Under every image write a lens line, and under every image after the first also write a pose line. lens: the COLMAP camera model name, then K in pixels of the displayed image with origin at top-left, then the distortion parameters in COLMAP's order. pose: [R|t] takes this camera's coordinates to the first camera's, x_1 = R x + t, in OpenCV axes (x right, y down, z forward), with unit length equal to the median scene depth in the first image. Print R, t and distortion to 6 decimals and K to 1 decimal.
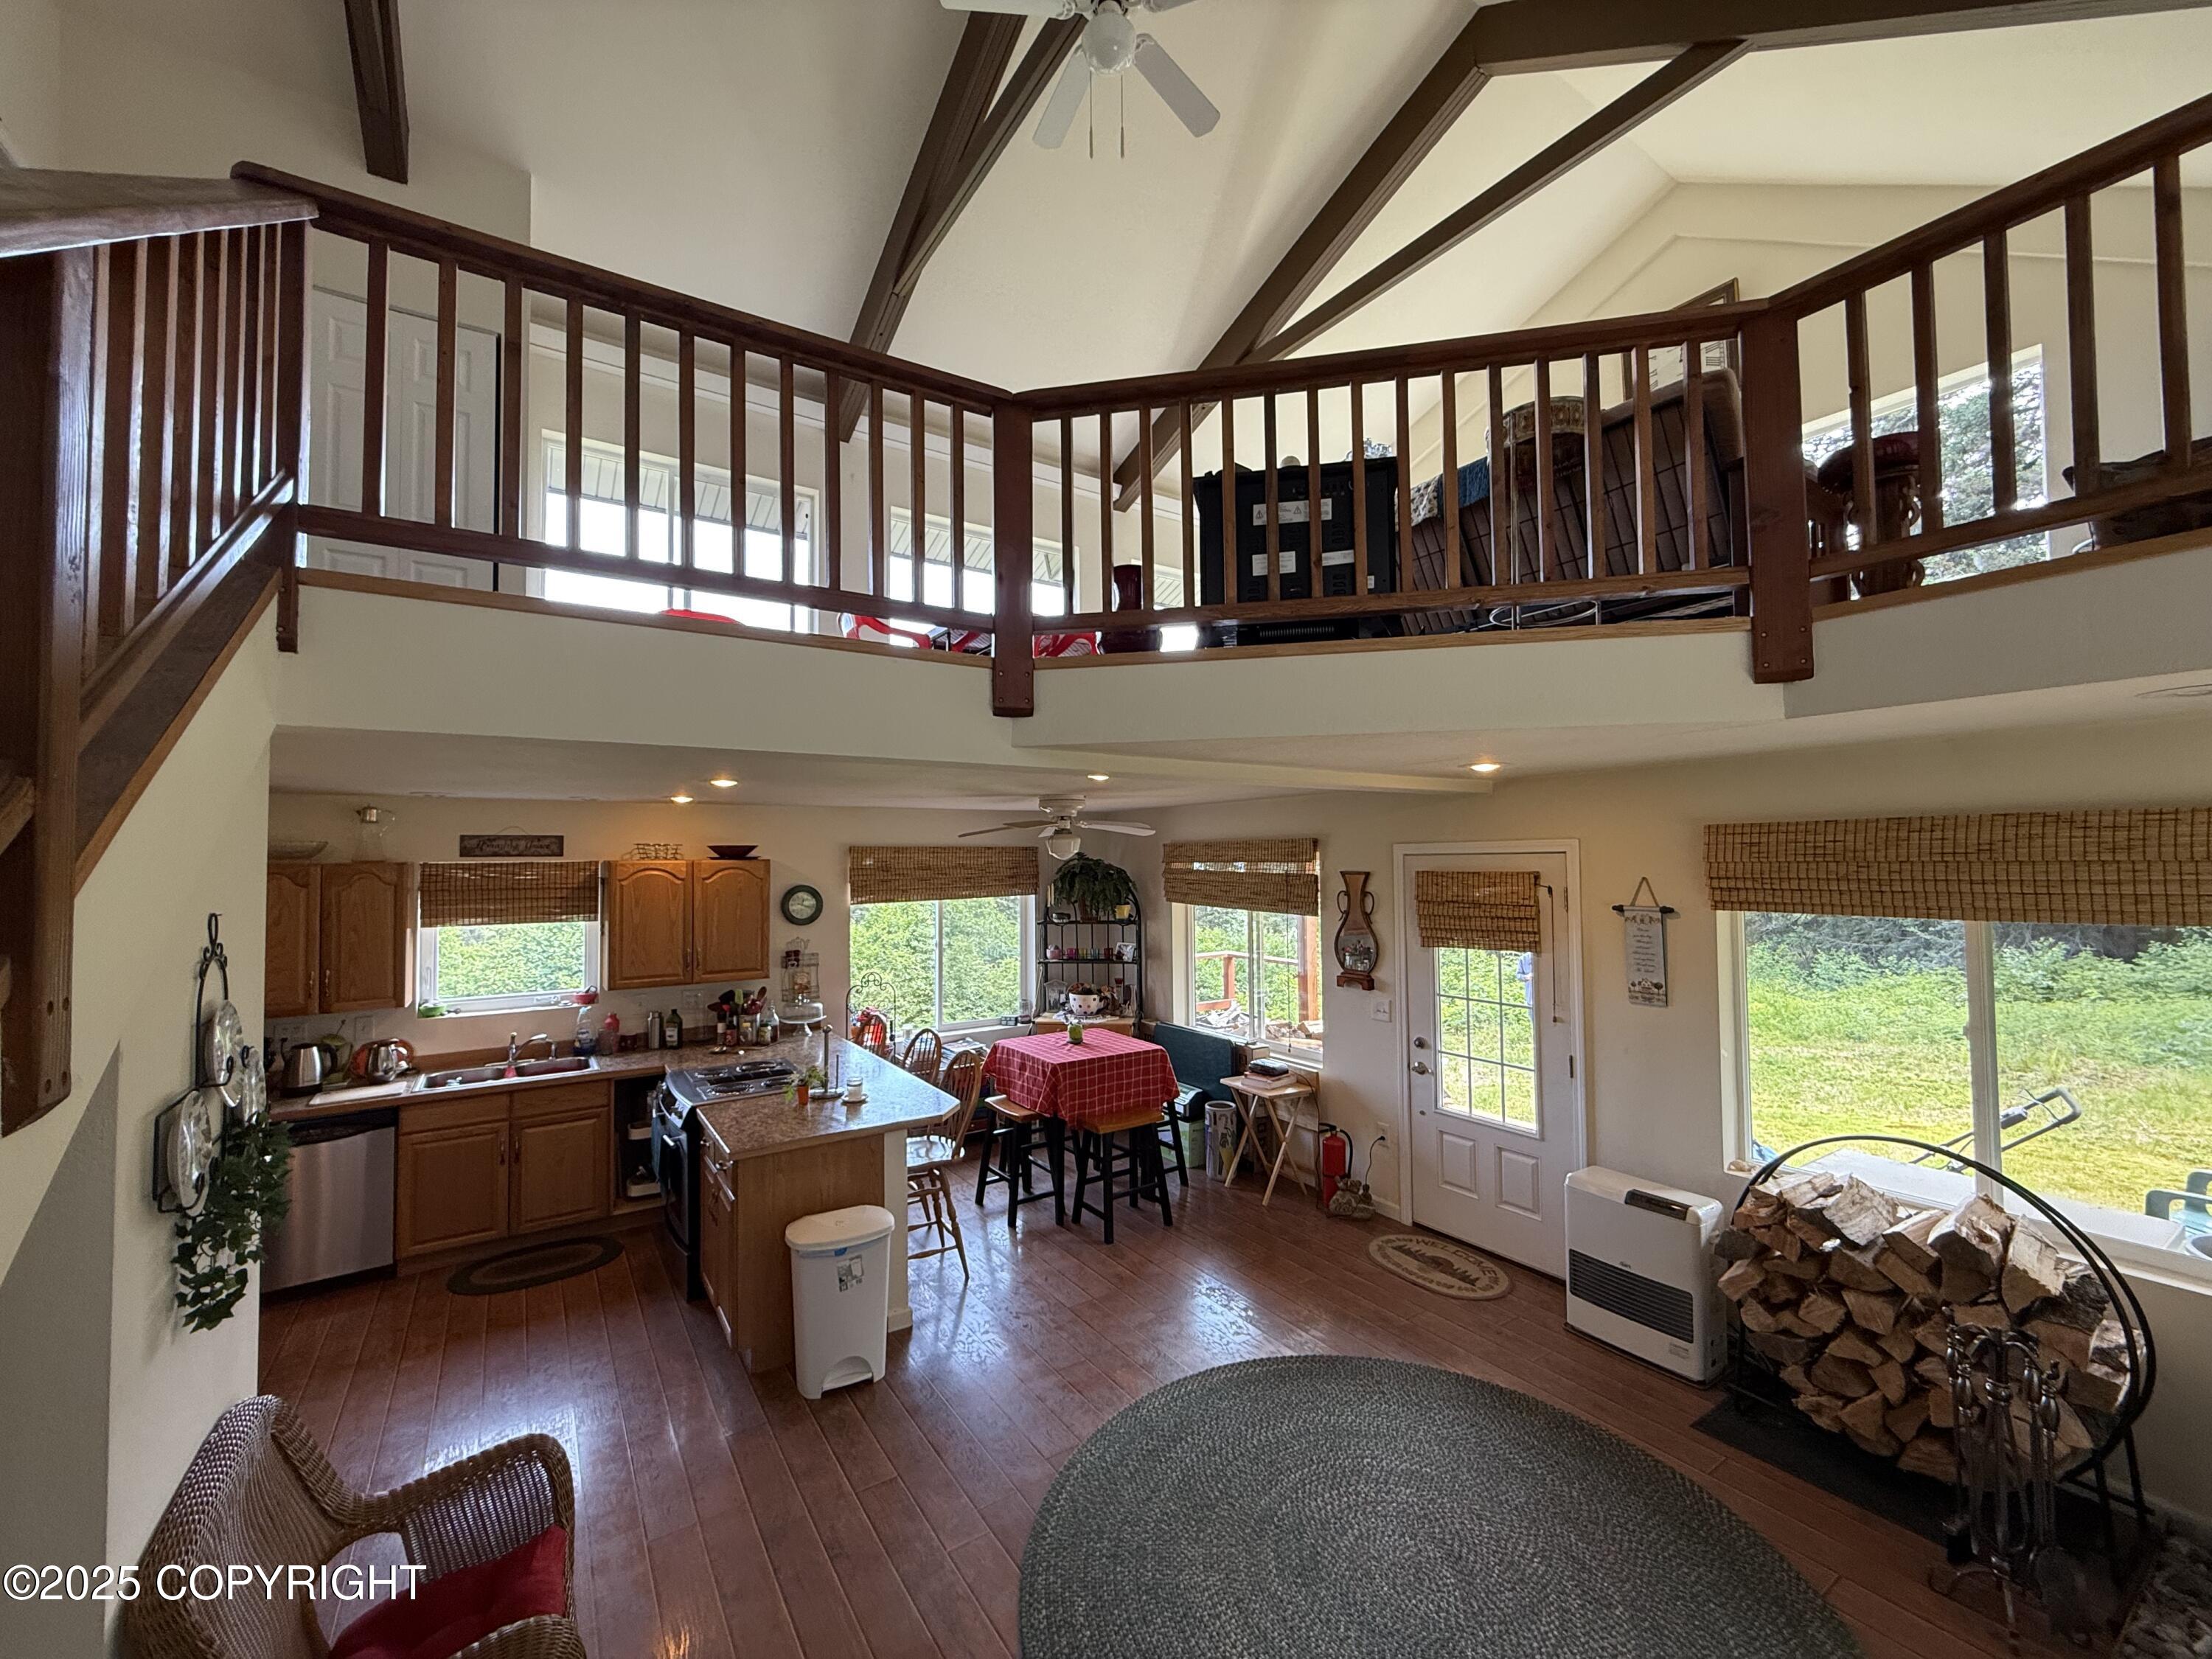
lens RADIAL K [[879.9, 0, 1105.7], [0, 879.9, 831.5], [0, 0, 1]] dist [-0.001761, 0.000429]
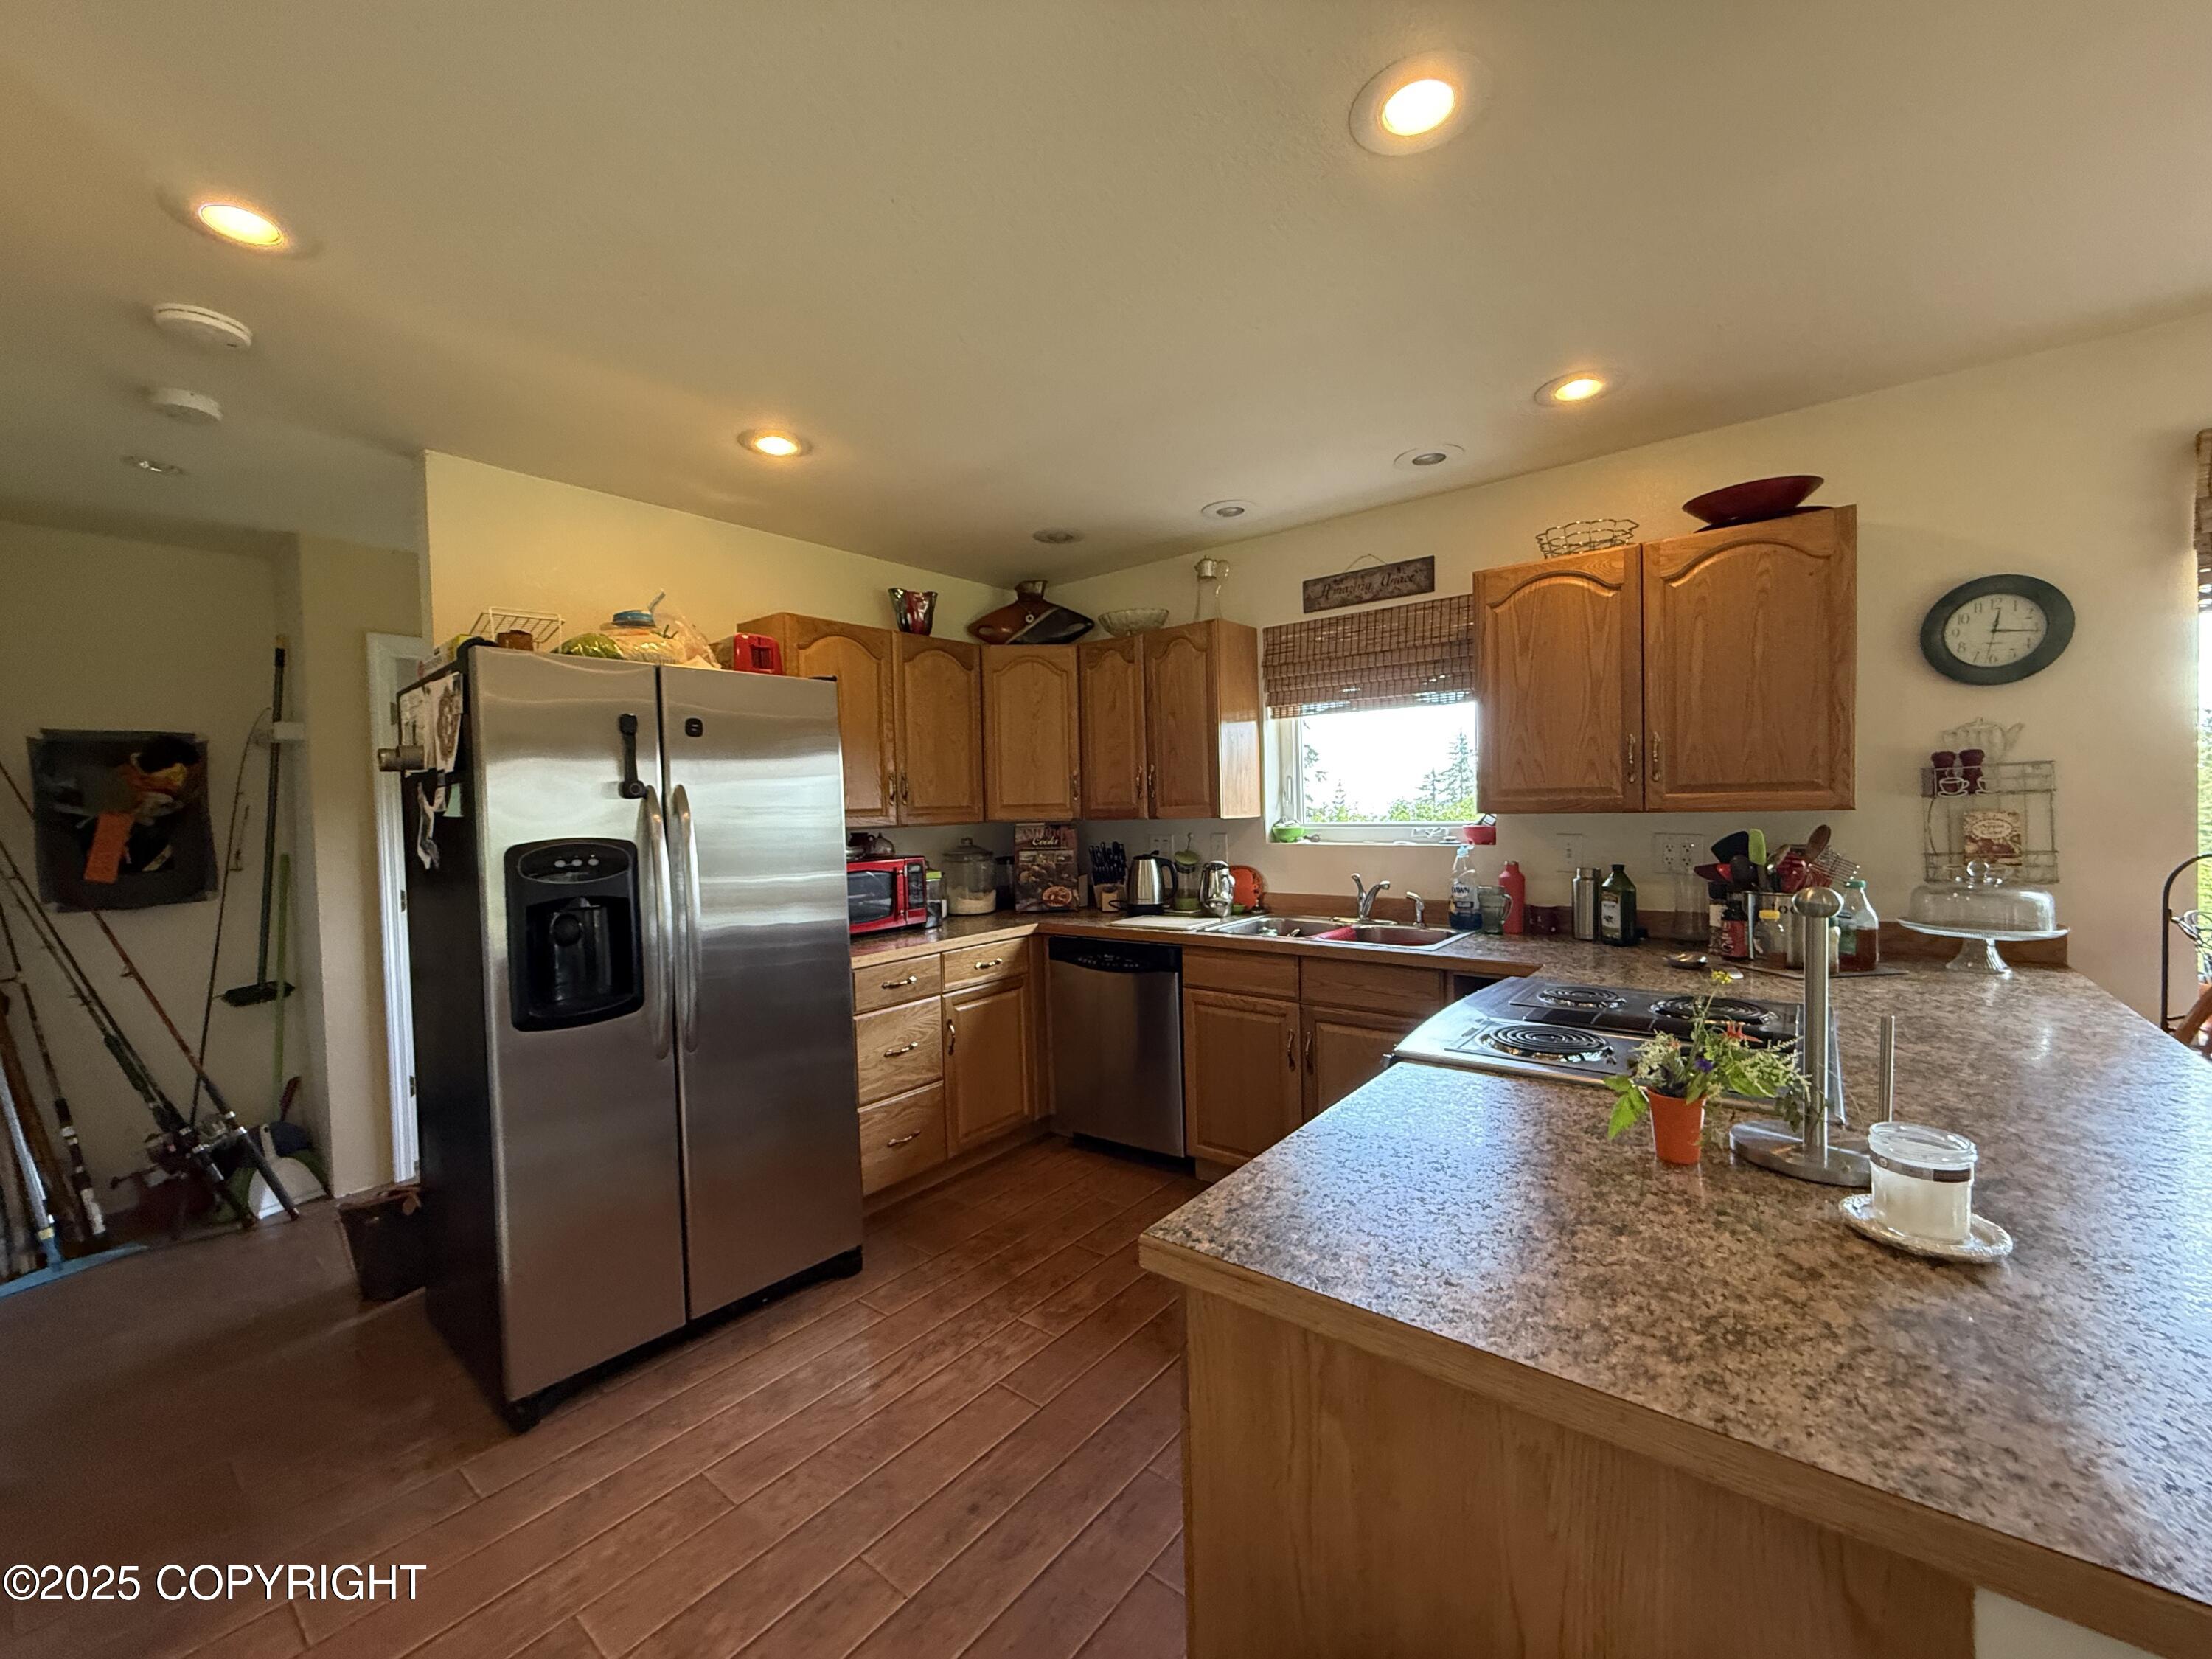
lens RADIAL K [[879.9, 0, 1100.6], [0, 879.9, 827.4], [0, 0, 1]] dist [-0.001761, 0.000429]
pose [[0.294775, 0.026151, -0.955209, -0.117808], [0.053976, 0.997574, 0.043968, 0.154053], [0.954041, -0.064519, 0.292648, 0.623940]]
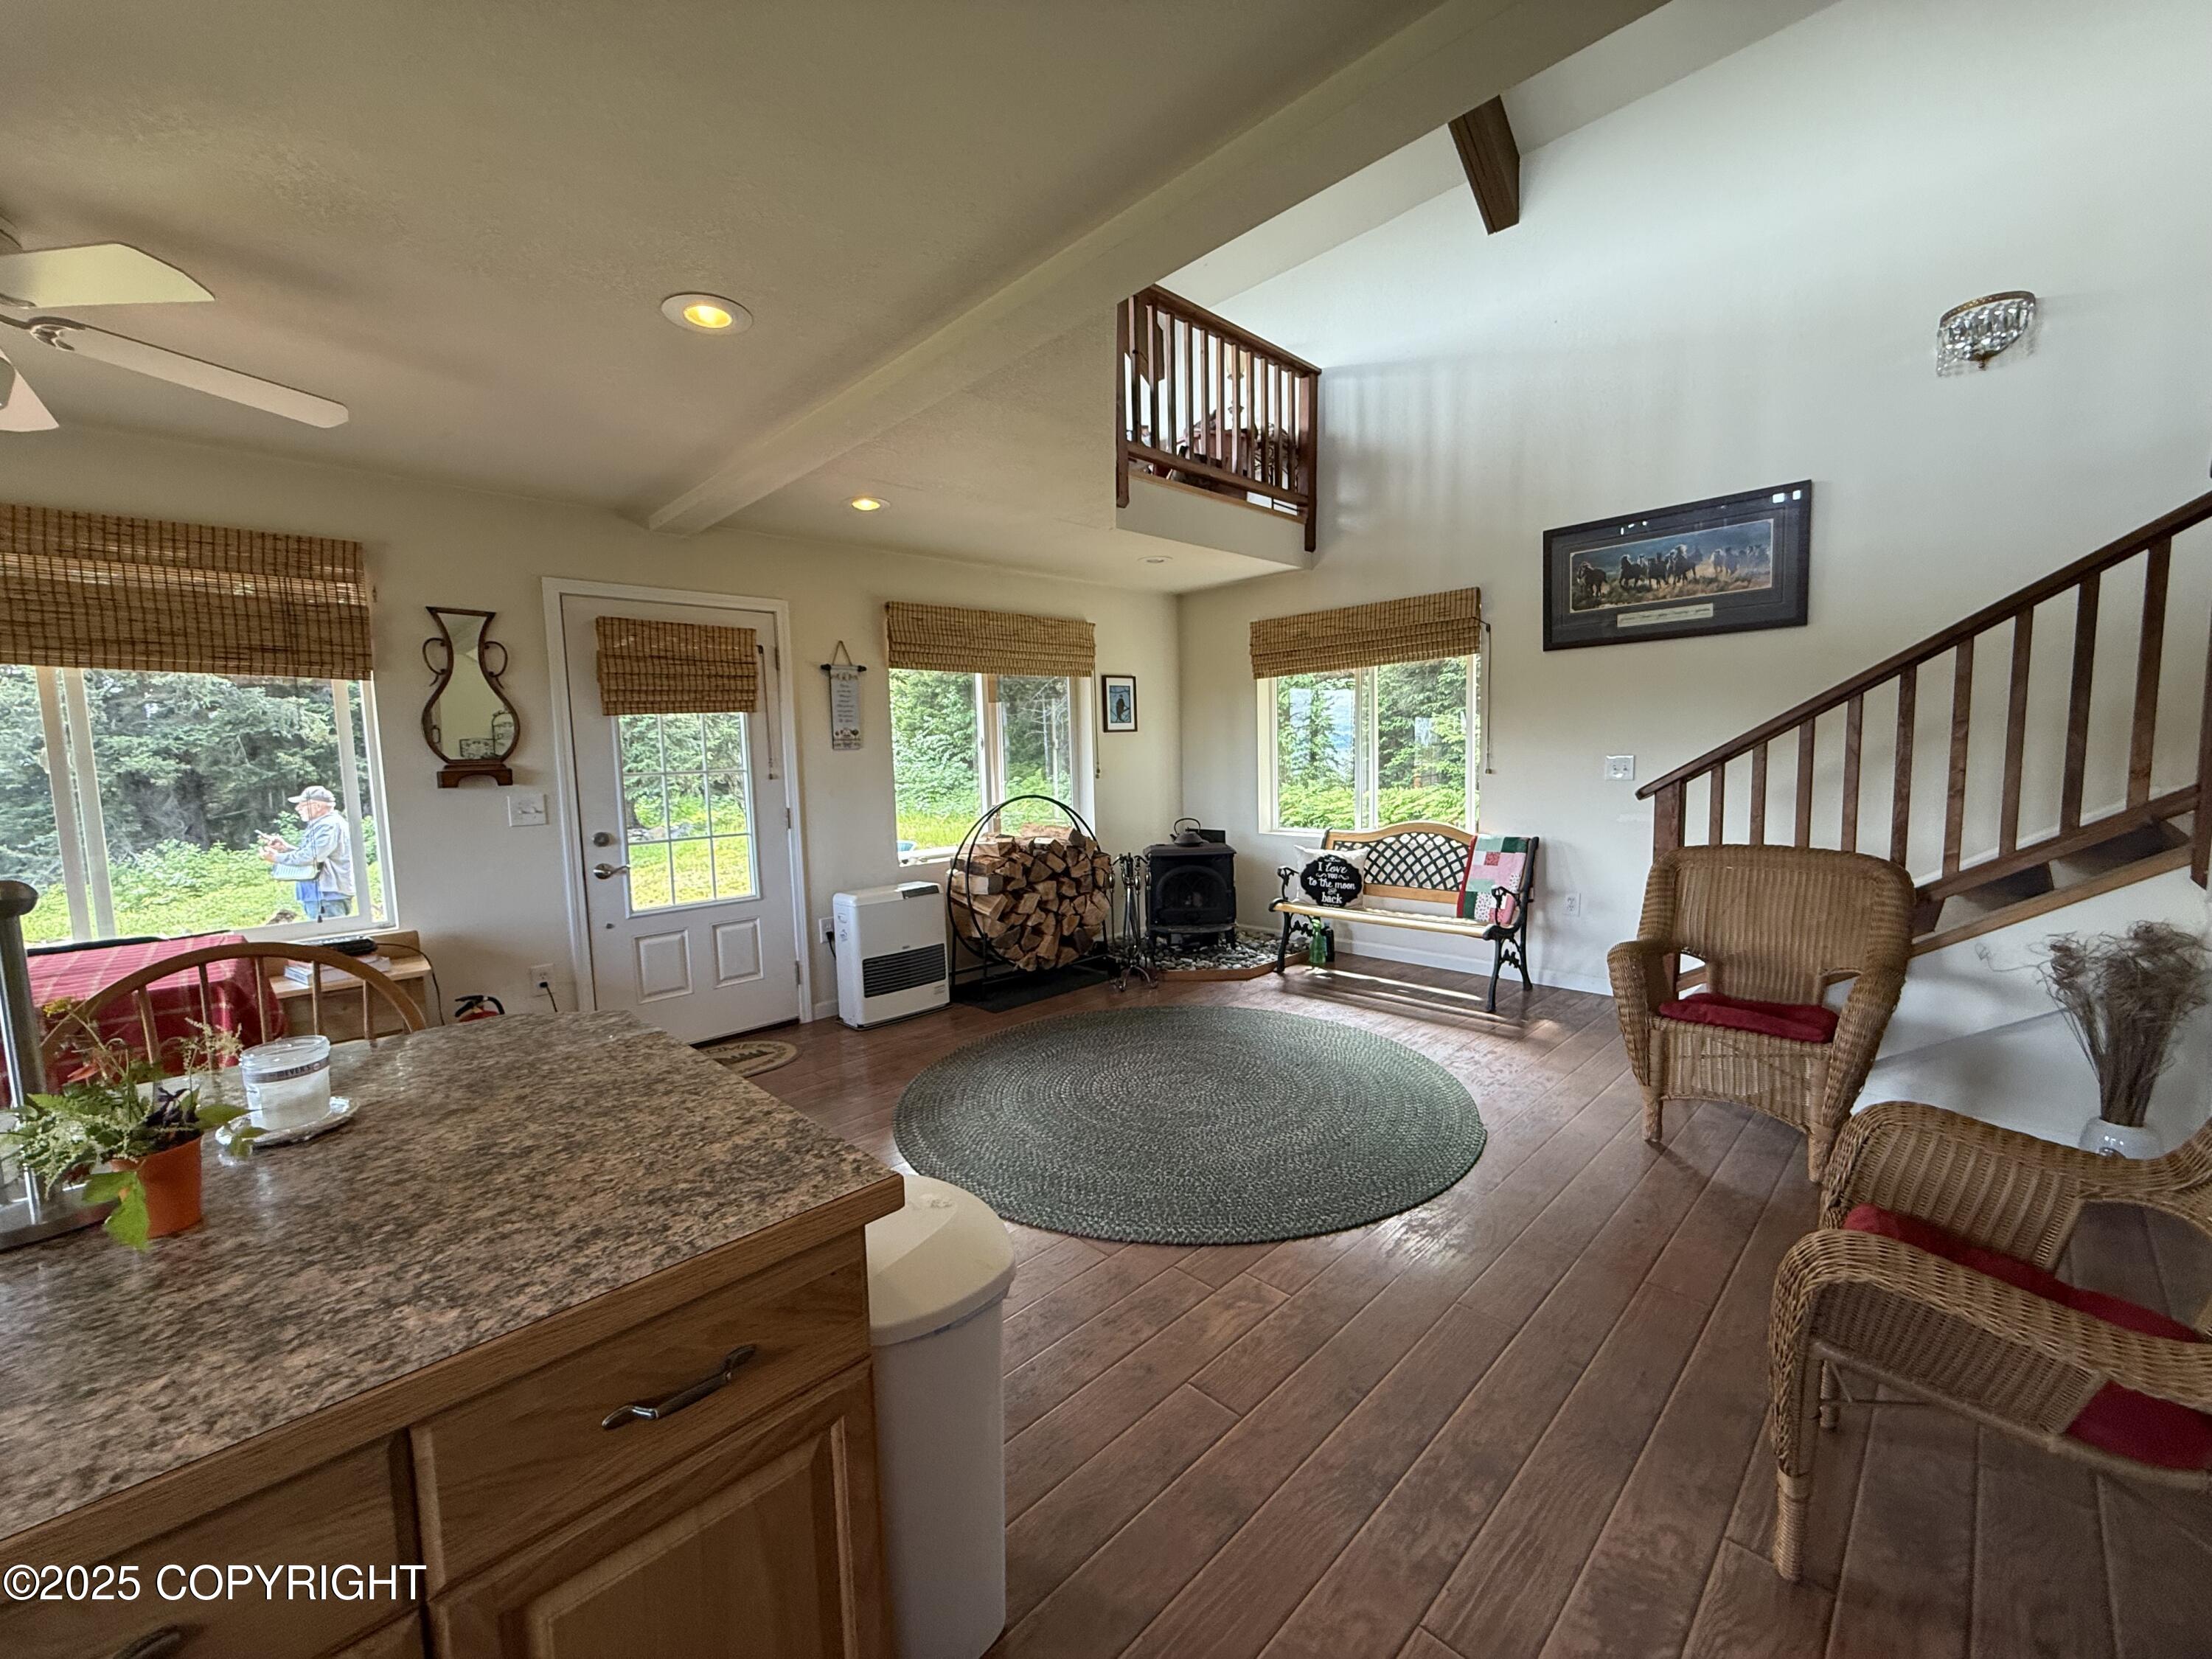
lens RADIAL K [[879.9, 0, 1112.4], [0, 879.9, 825.5], [0, 0, 1]] dist [-0.001761, 0.000429]
pose [[-0.185900, -0.071704, 0.979949, -0.478194], [-0.000569, 0.997341, 0.072869, 0.164262], [-0.982568, 0.012988, -0.185447, 0.672063]]
